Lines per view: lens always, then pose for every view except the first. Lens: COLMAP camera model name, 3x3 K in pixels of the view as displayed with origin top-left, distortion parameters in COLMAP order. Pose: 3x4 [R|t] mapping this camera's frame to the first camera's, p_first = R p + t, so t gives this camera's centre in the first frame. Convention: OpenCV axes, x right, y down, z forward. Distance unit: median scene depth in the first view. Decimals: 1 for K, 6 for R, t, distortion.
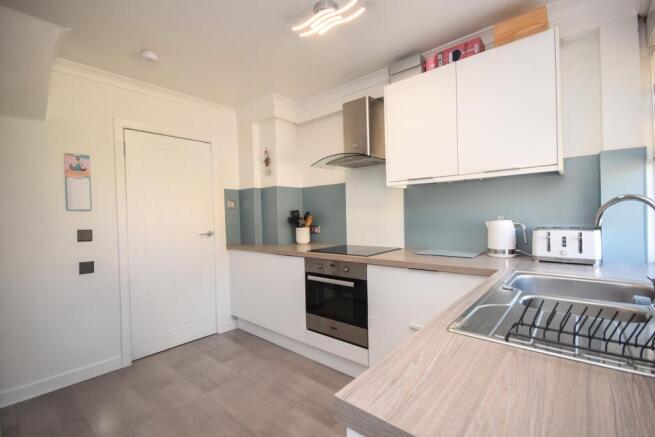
lens RADIAL K [[290.6, 0, 325.5], [0, 290.6, 219.3], [0, 0, 1]] dist [-0.000099, -0.000137]
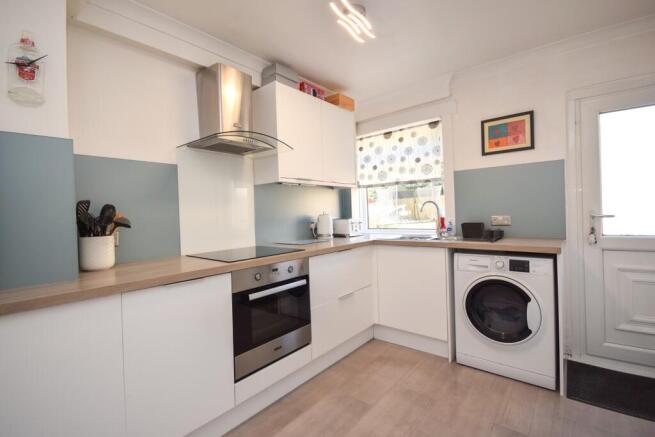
lens RADIAL K [[295.6, 0, 328.0], [0, 295.6, 212.1], [0, 0, 1]] dist [-0.000088, -0.000259]
pose [[0.001111, 0.025083, 0.999685, -0.773515], [0.048339, 0.998515, -0.025108, 0.024354], [-0.998830, 0.048352, -0.000103, 0.813940]]
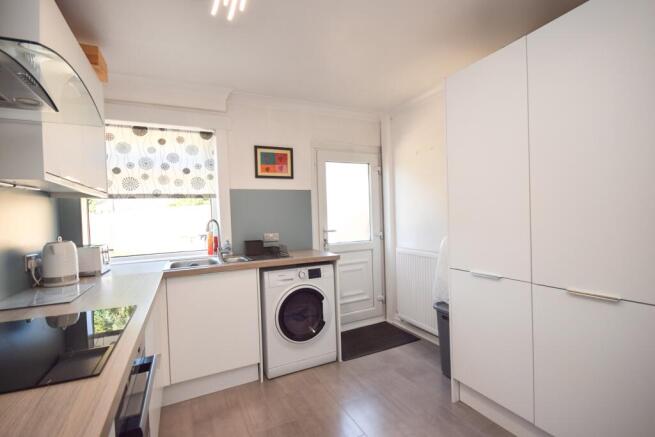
lens RADIAL K [[299.3, 0, 319.7], [0, 299.3, 219.4], [0, 0, 1]] dist [0.000021, 0.000078]
pose [[-0.907784, 0.046964, 0.416801, -0.390671], [0.060101, 0.998022, 0.018444, -0.027560], [-0.415110, 0.041794, -0.908811, 1.230630]]
